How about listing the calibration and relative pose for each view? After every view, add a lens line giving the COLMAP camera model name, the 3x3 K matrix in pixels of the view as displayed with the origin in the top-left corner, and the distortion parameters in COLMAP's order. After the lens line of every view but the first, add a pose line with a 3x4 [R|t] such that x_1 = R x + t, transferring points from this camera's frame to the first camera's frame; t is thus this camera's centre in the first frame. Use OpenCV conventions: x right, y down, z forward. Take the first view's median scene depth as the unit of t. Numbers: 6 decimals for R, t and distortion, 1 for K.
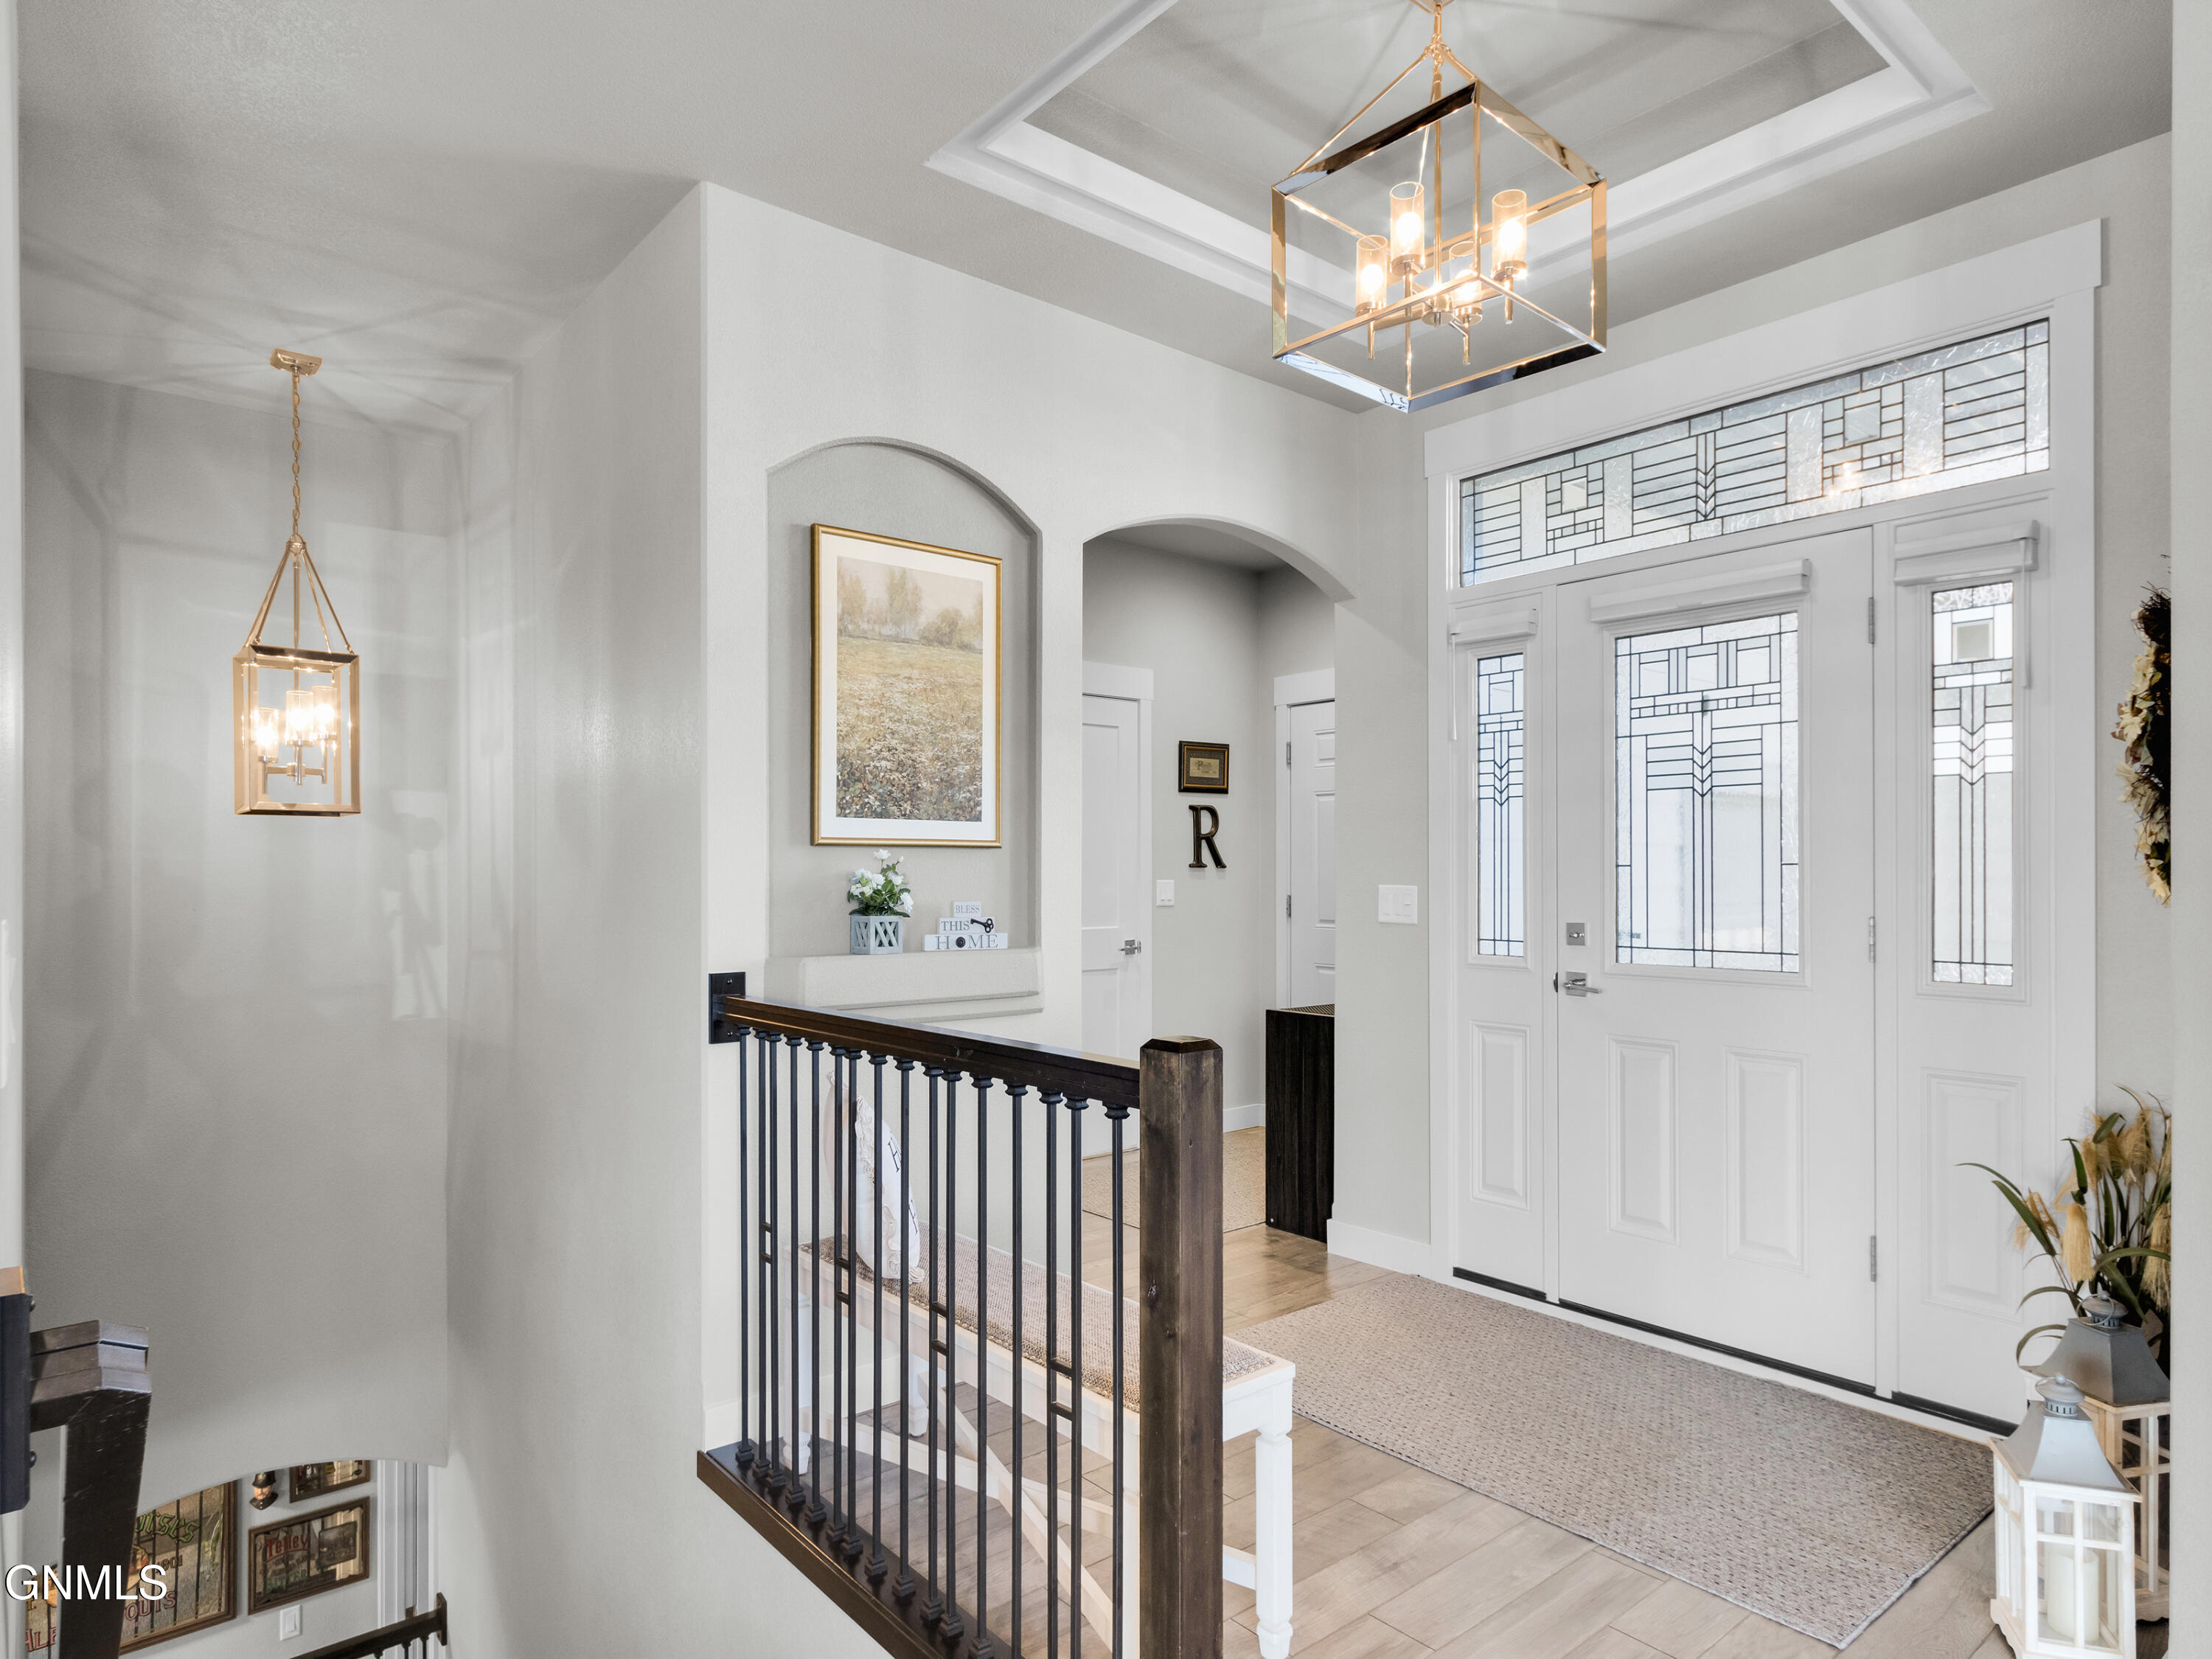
lens RADIAL K [[1275.6, 0, 1114.8], [0, 1275.6, 865.1], [0, 0, 1]] dist [0.010146, -0.002073]
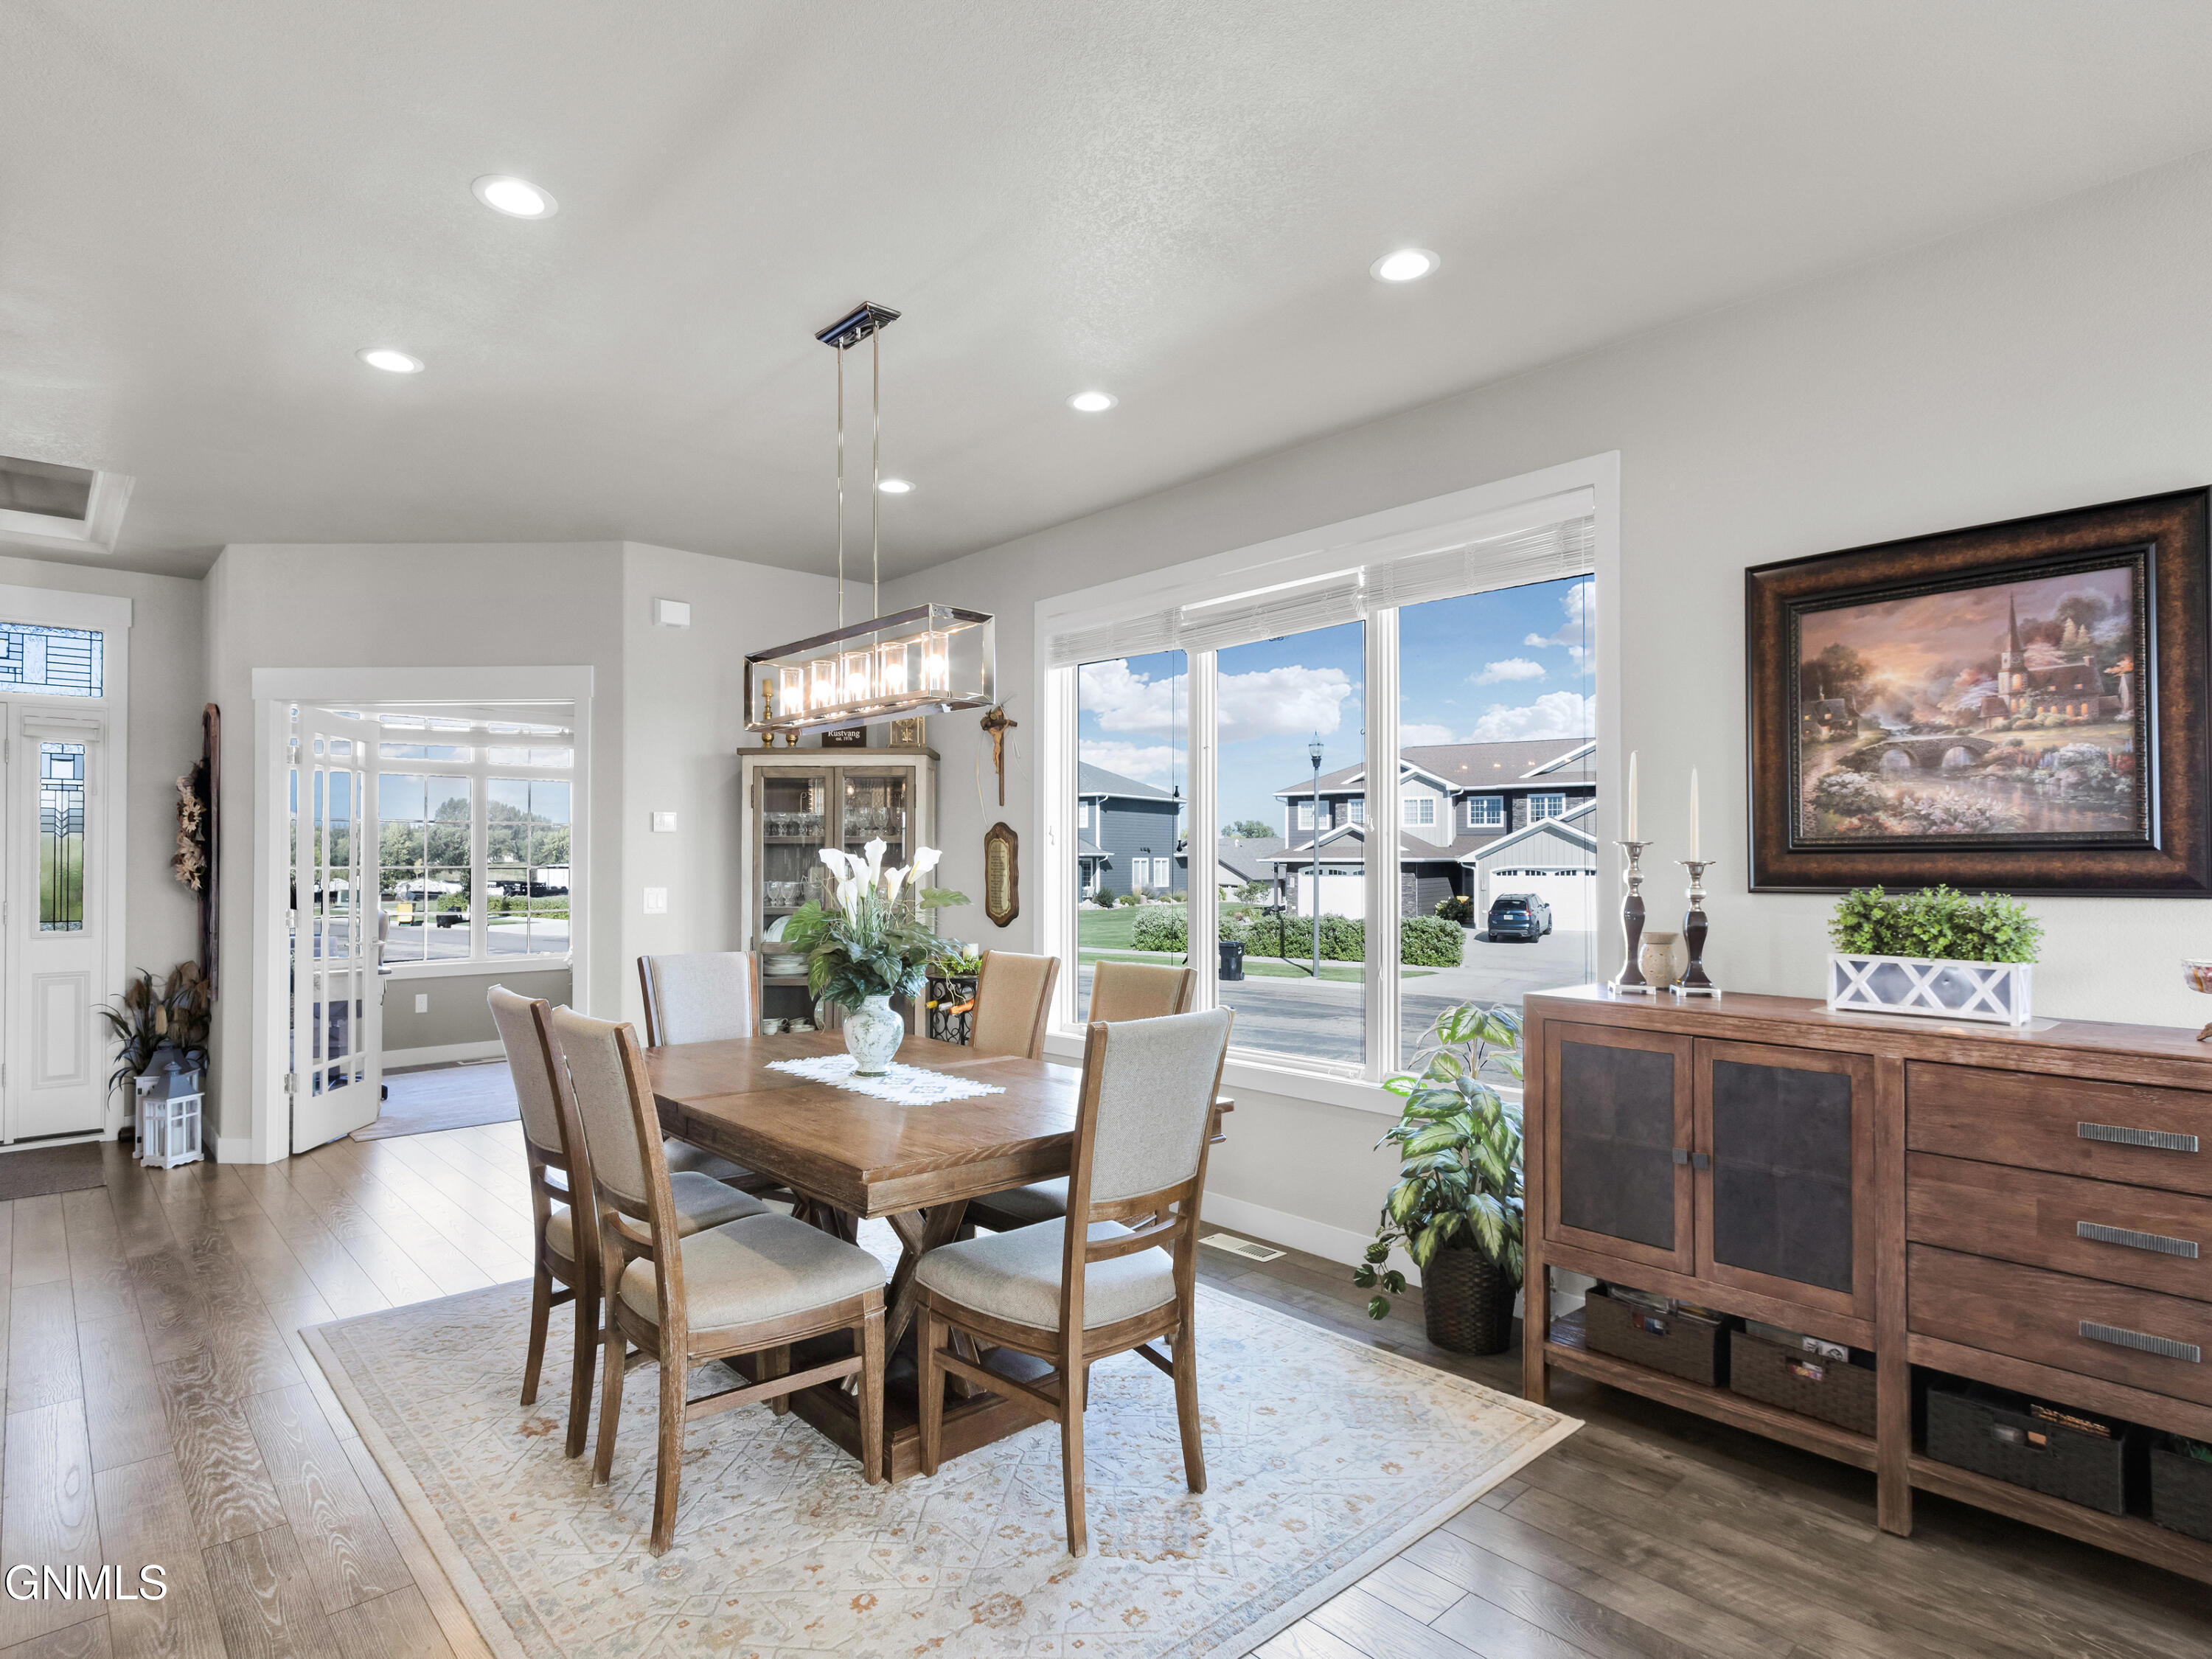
lens RADIAL K [[1180.7, 0, 1122.2], [0, 1180.7, 843.8], [0, 0, 1]] dist [0.005222, -0.001634]
pose [[-0.061460, 0.015069, 0.997996, -1.072342], [0.000089, 0.999886, -0.015092, -0.016276], [-0.998110, -0.000839, -0.061455, -0.483645]]
